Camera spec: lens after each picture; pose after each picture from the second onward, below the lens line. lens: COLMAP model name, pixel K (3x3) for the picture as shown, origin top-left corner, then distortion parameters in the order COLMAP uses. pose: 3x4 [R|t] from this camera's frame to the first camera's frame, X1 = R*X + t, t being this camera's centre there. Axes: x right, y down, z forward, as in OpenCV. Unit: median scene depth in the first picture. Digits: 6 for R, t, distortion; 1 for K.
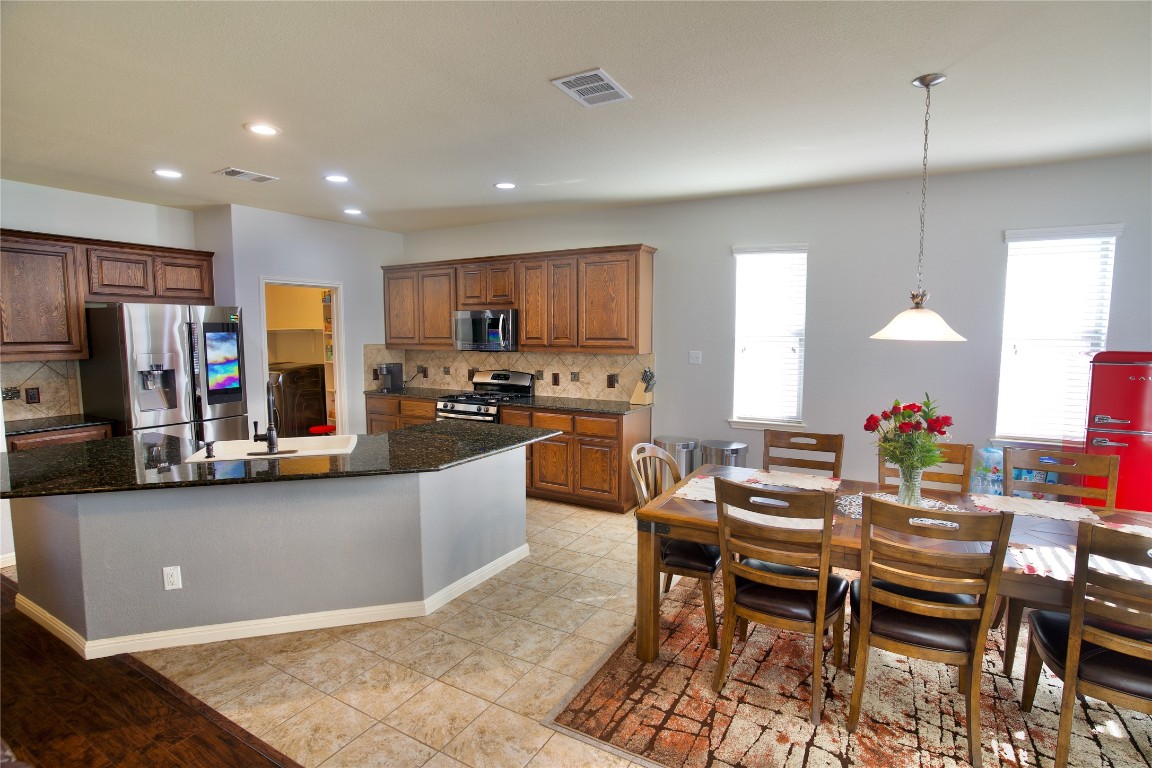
lens RADIAL K [[567.9, 0, 583.9], [0, 567.9, 383.3], [0, 0, 1]] dist [-0.064223, 0.021837]
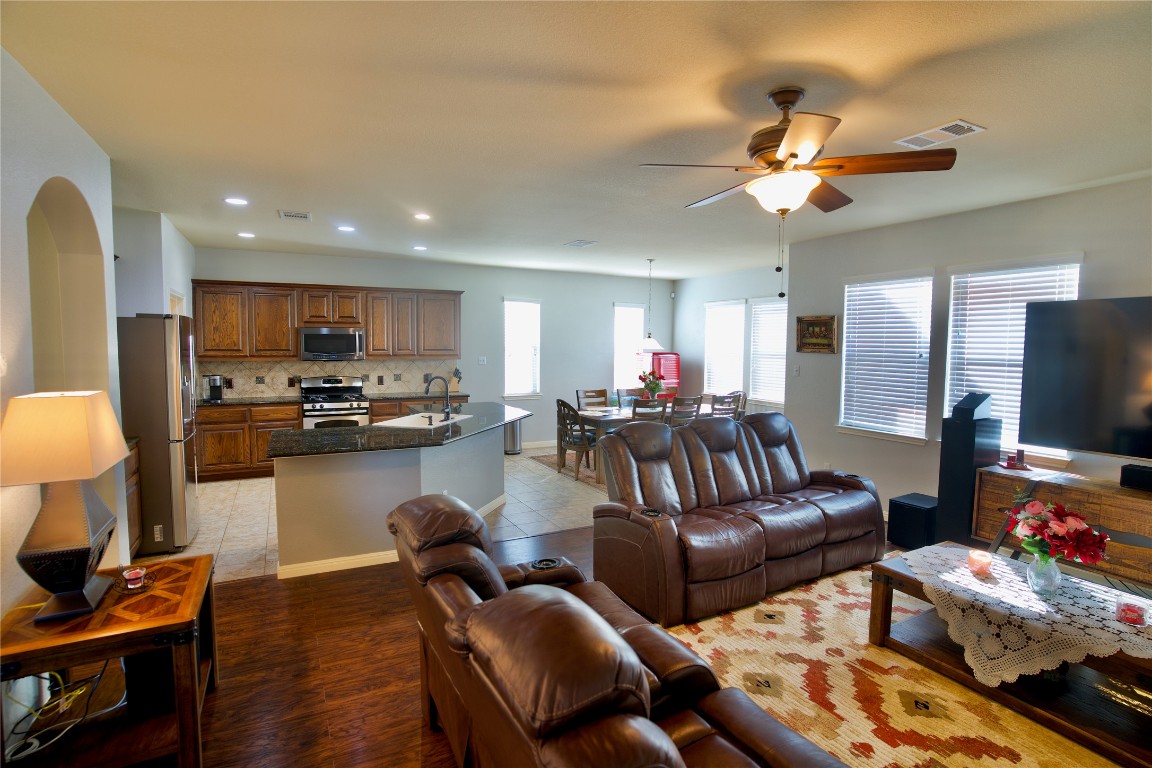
lens RADIAL K [[567.9, 0, 575.5], [0, 567.9, 379.6], [0, 0, 1]] dist [-0.064223, 0.021837]
pose [[0.542397, -0.048127, 0.838743, -1.161504], [0.069356, 0.997515, 0.012386, 0.008686], [-0.837255, 0.051453, 0.544387, -0.144180]]
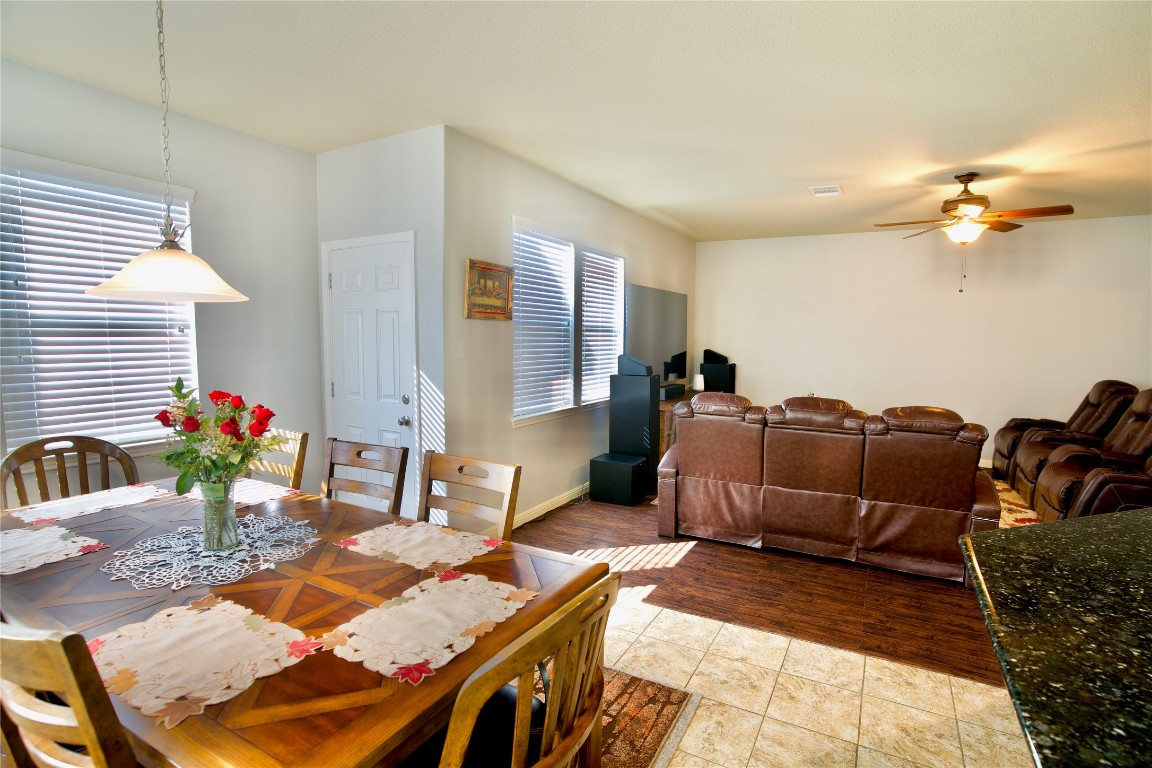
lens RADIAL K [[567.9, 0, 575.8], [0, 567.9, 391.8], [0, 0, 1]] dist [-0.064223, 0.021837]
pose [[-0.999936, -0.011245, 0.001022, 0.077036], [-0.010838, 0.981195, 0.192715, -0.057143], [-0.003170, 0.192691, -0.981254, 0.939270]]
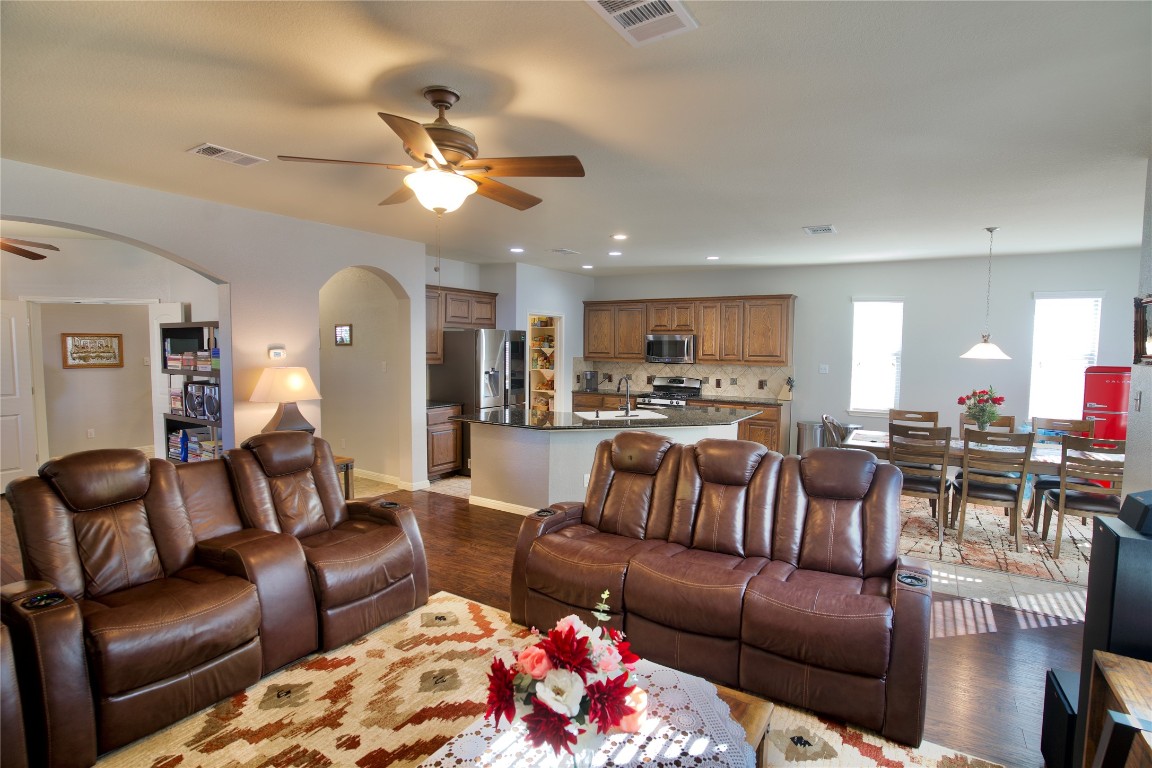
lens RADIAL K [[567.9, 0, 586.5], [0, 567.9, 380.7], [0, 0, 1]] dist [-0.064223, 0.021837]
pose [[0.999008, 0.013861, -0.042319, -0.408321], [-0.015260, 0.999341, -0.032926, 0.048738], [0.041834, 0.033539, 0.998561, -0.566256]]
